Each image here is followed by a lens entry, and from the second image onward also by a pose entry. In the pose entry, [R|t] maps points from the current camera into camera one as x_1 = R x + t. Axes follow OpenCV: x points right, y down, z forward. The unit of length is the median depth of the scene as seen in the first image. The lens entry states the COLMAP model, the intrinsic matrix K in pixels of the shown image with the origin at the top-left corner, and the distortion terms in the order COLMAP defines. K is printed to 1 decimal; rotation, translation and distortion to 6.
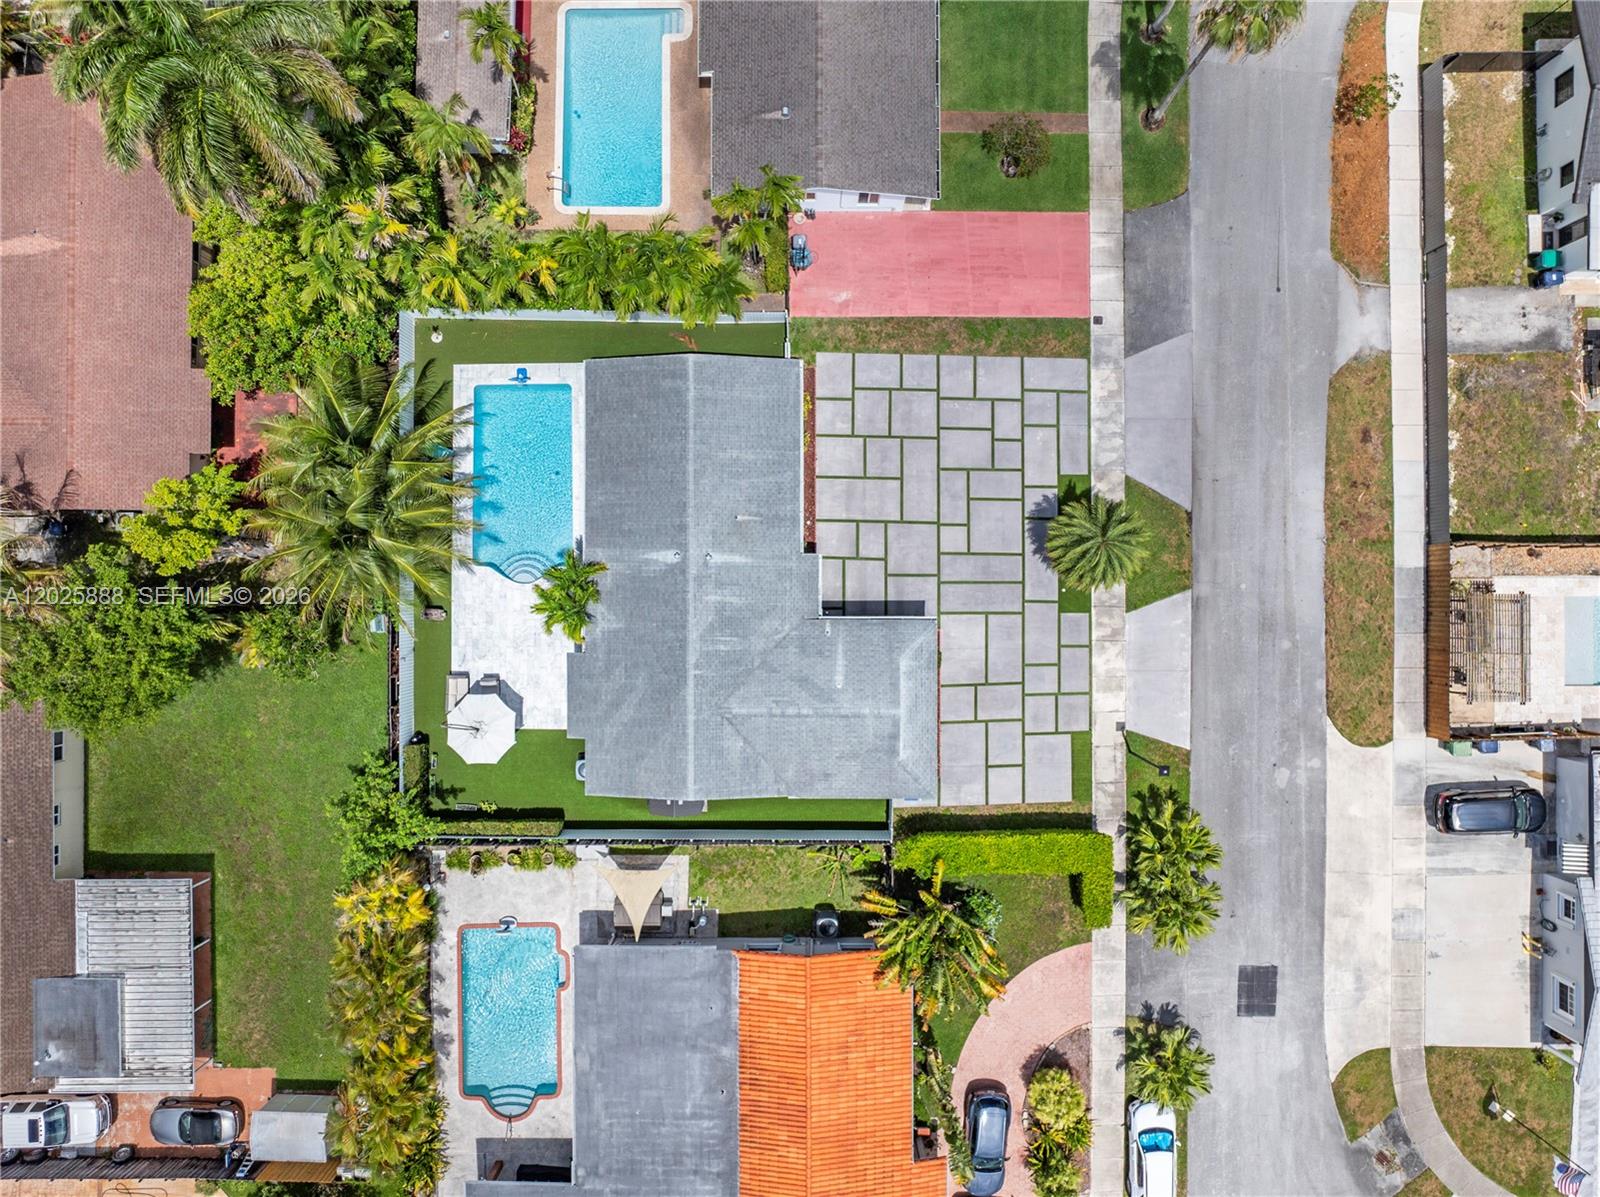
lens RADIAL K [[1124.4, 0, 800.2], [0, 1124.4, 598.5], [0, 0, 1]] dist [-0.036518, 0.003964]
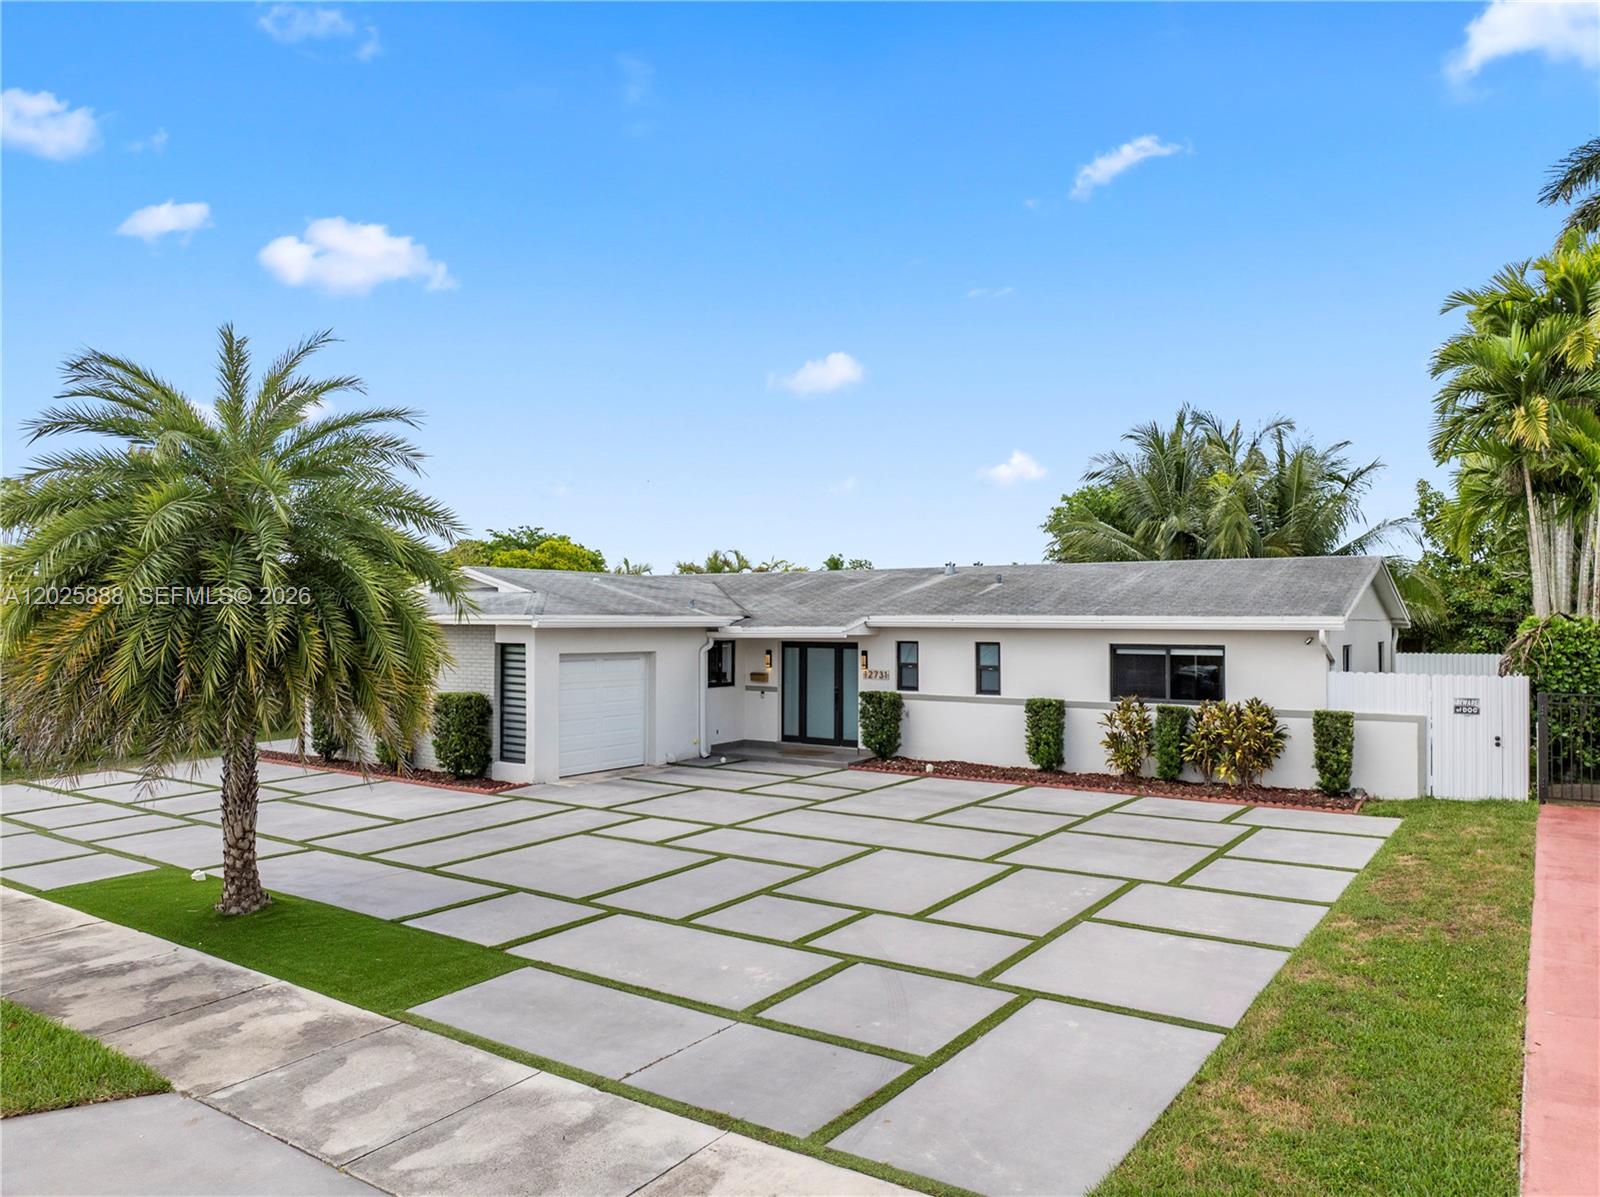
lens RADIAL K [[1124.4, 0, 796.4], [0, 1124.4, 600.8], [0, 0, 1]] dist [-0.036518, 0.003964]
pose [[-0.568479, -0.008260, -0.822656, 0.360931], [-0.822696, 0.007830, 0.568428, -0.253625], [0.001746, 0.999935, -0.011247, 0.941006]]
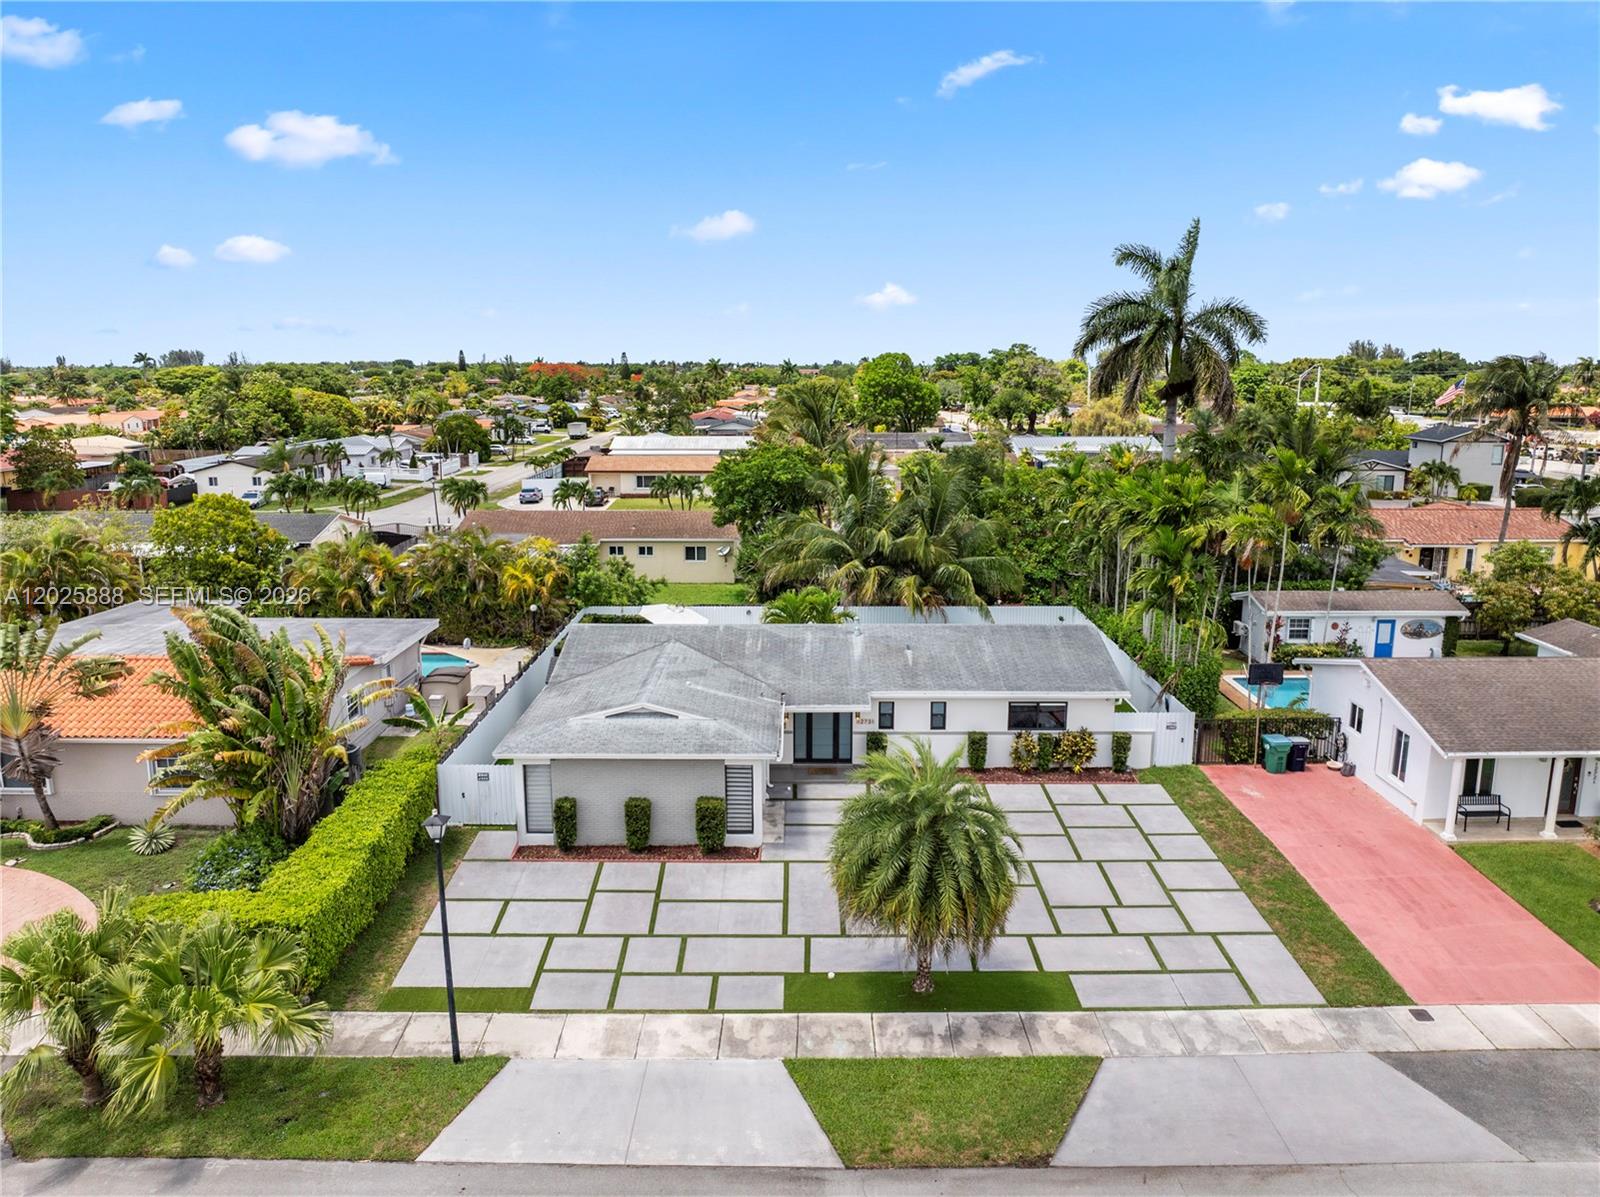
lens RADIAL K [[1124.4, 0, 805.7], [0, 1124.4, 594.3], [0, 0, 1]] dist [-0.036518, 0.003964]
pose [[0.004734, 0.207785, -0.978163, 0.672698], [-0.999988, 0.000167, -0.004804, 0.005996], [-0.000835, 0.978174, 0.207783, 0.737252]]
